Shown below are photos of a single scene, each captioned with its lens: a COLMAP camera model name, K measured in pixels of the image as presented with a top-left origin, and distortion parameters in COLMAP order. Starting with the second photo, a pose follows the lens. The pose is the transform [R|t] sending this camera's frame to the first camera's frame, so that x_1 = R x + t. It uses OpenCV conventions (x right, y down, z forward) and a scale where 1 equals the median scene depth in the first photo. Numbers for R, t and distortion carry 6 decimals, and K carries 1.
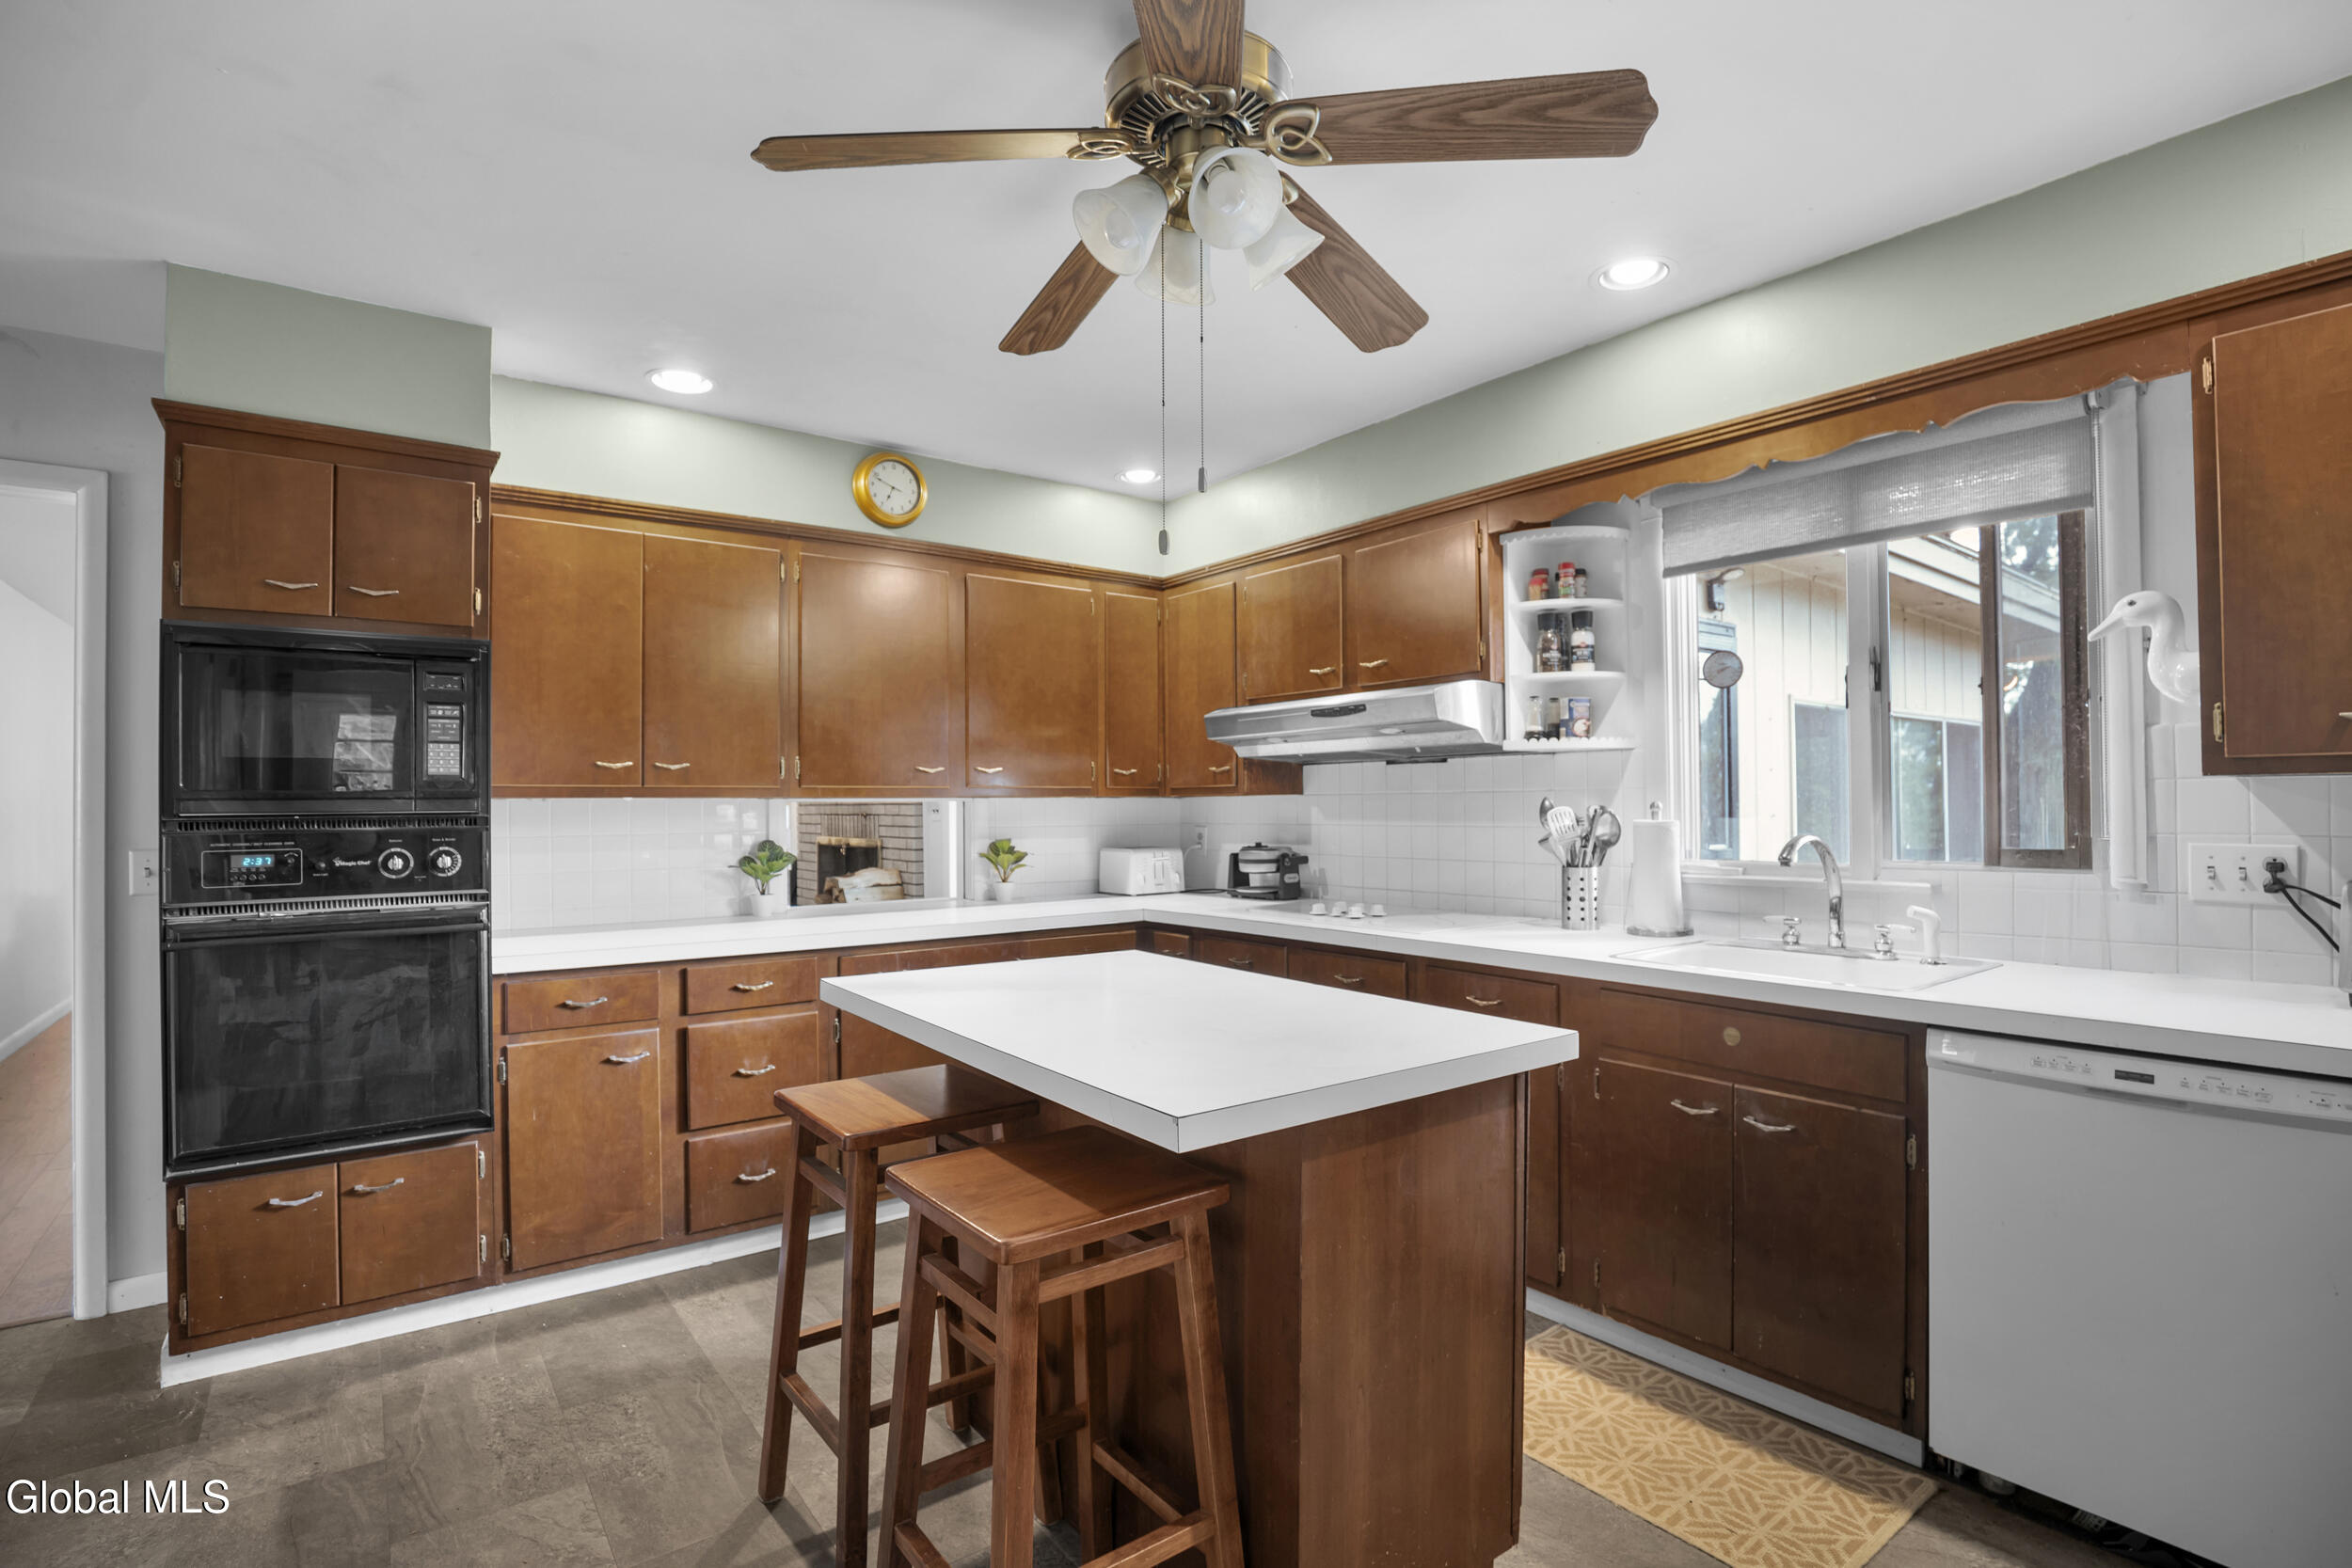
lens RADIAL K [[1110.6, 0, 1175.3], [0, 1110.6, 790.3], [0, 0, 1]] dist [-0.030134, 0.005183]
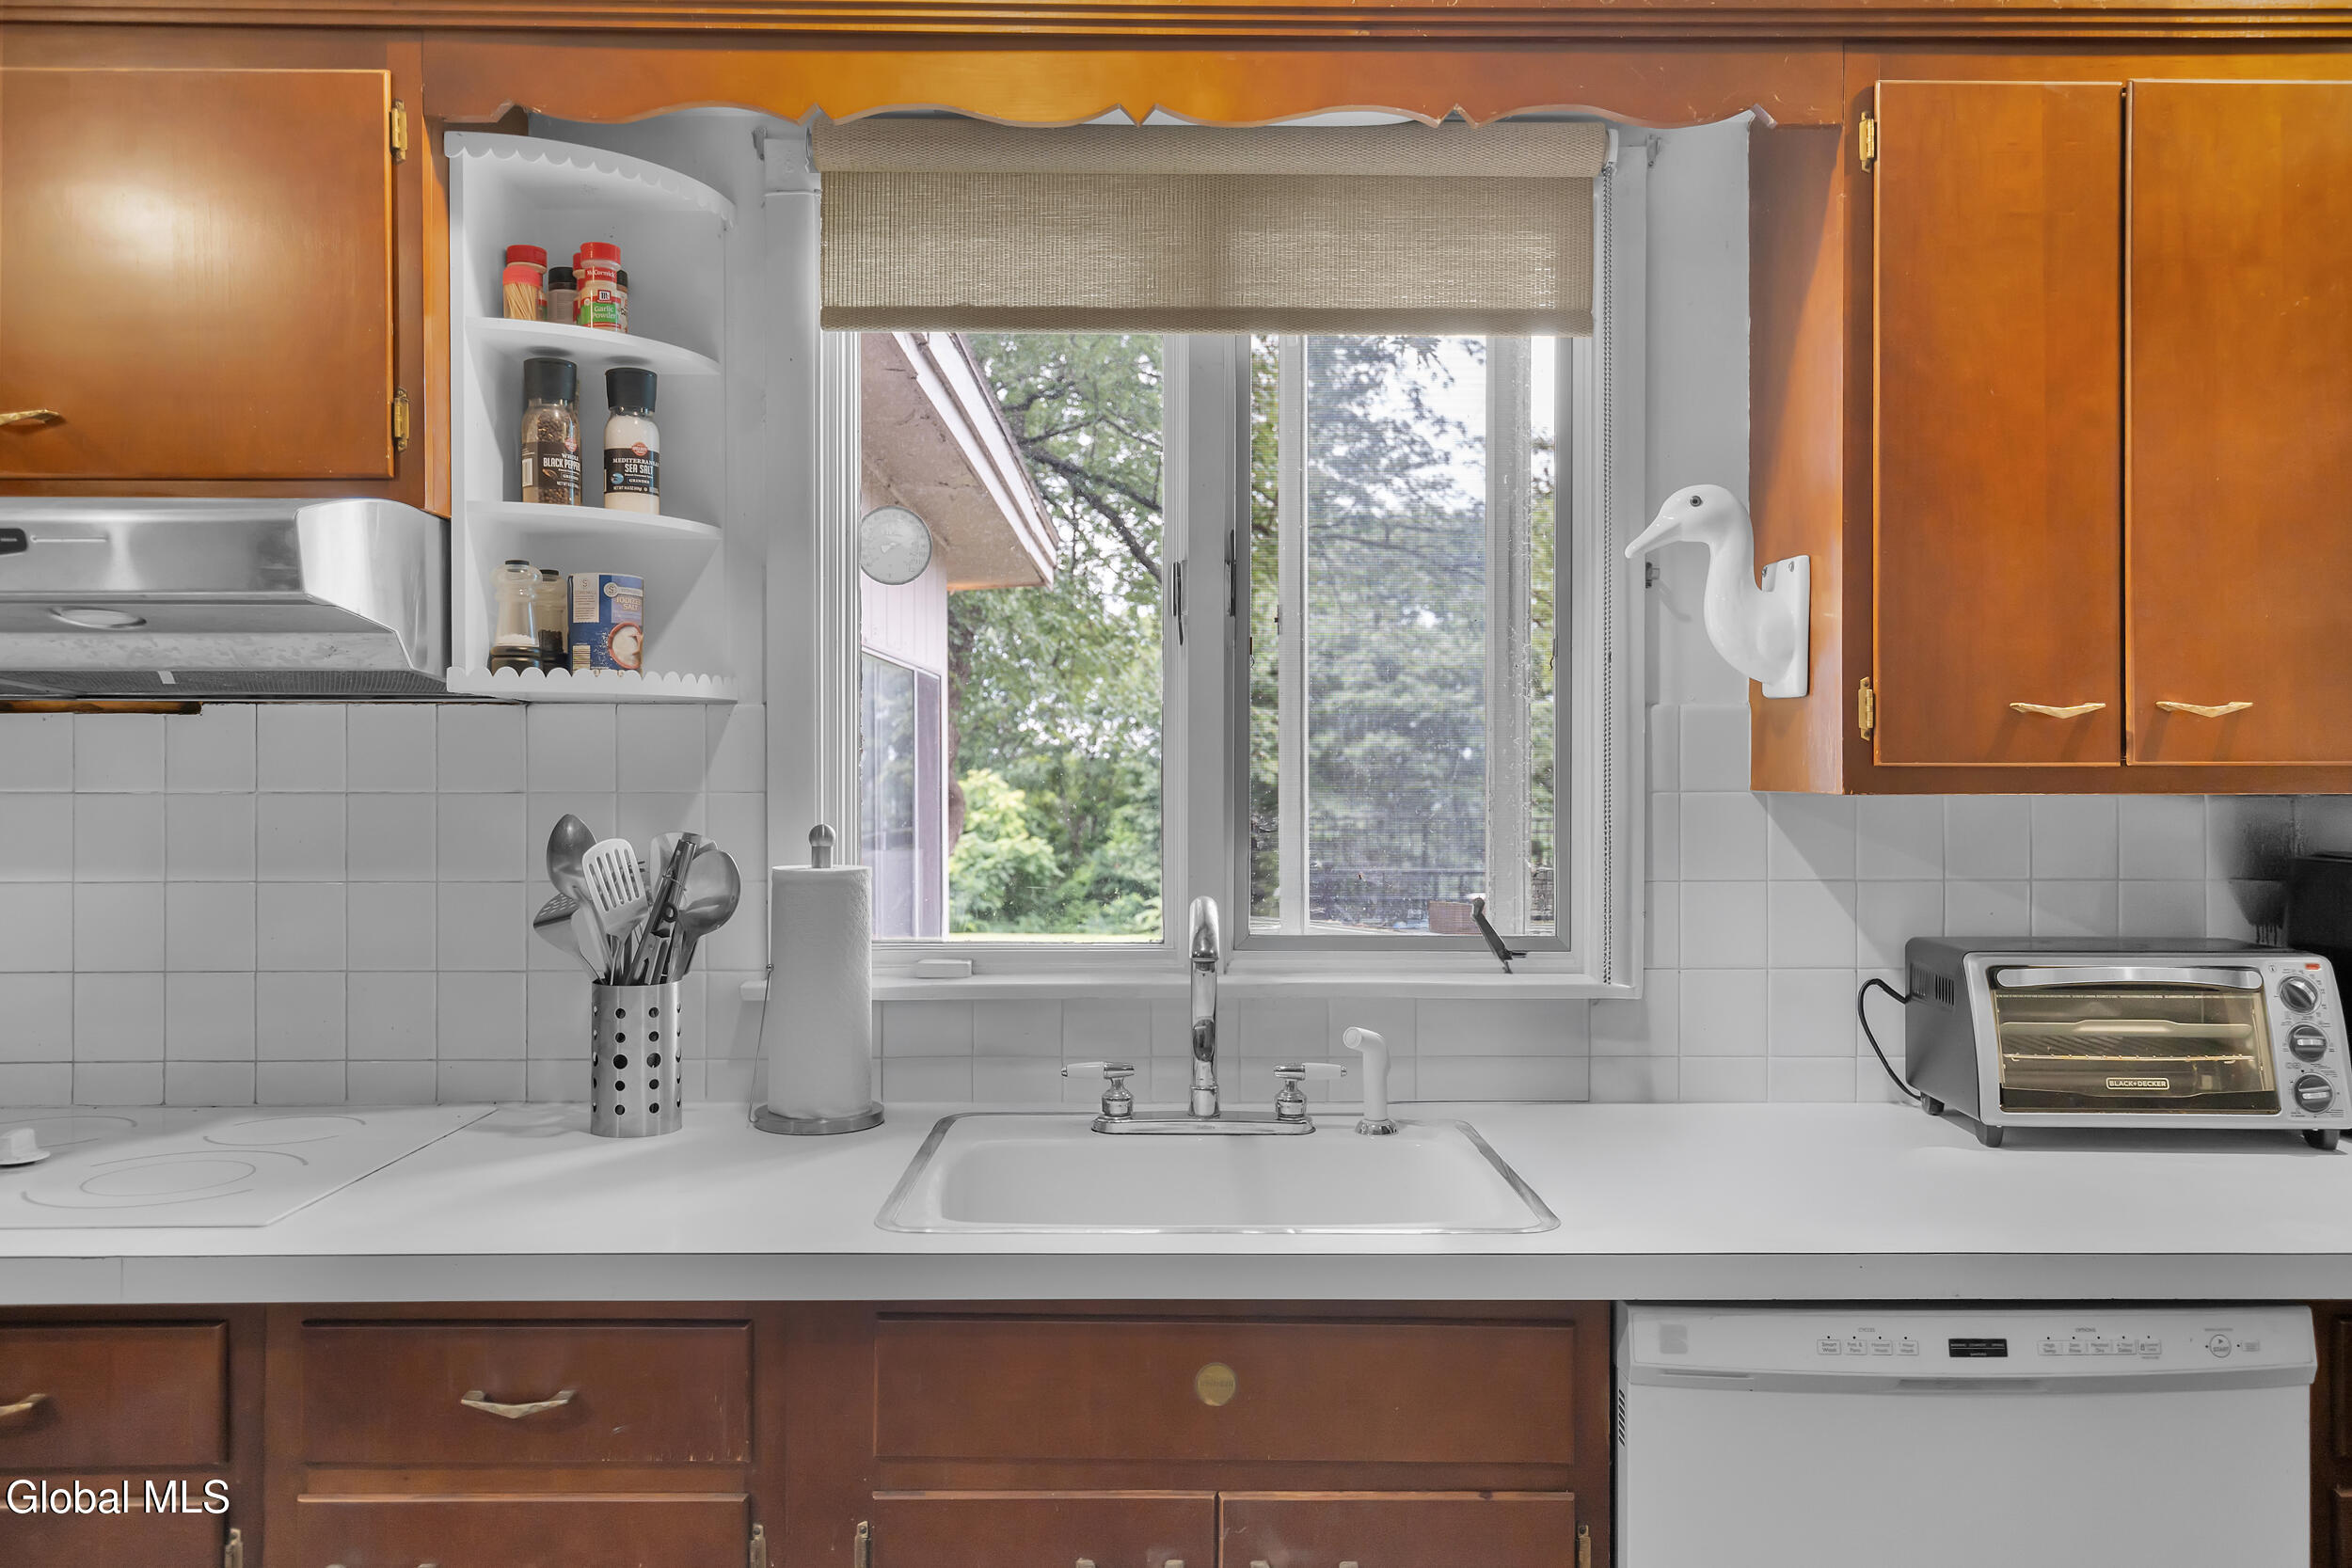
lens RADIAL K [[1722.6, 0, 1191.6], [0, 1722.6, 776.1], [0, 0, 1]] dist [0.004302, 0.001149]
pose [[0.588086, 0.003050, 0.808792, -0.036556], [-0.015049, 0.999861, 0.007172, -0.015706], [-0.808658, -0.016389, 0.588051, 0.446531]]
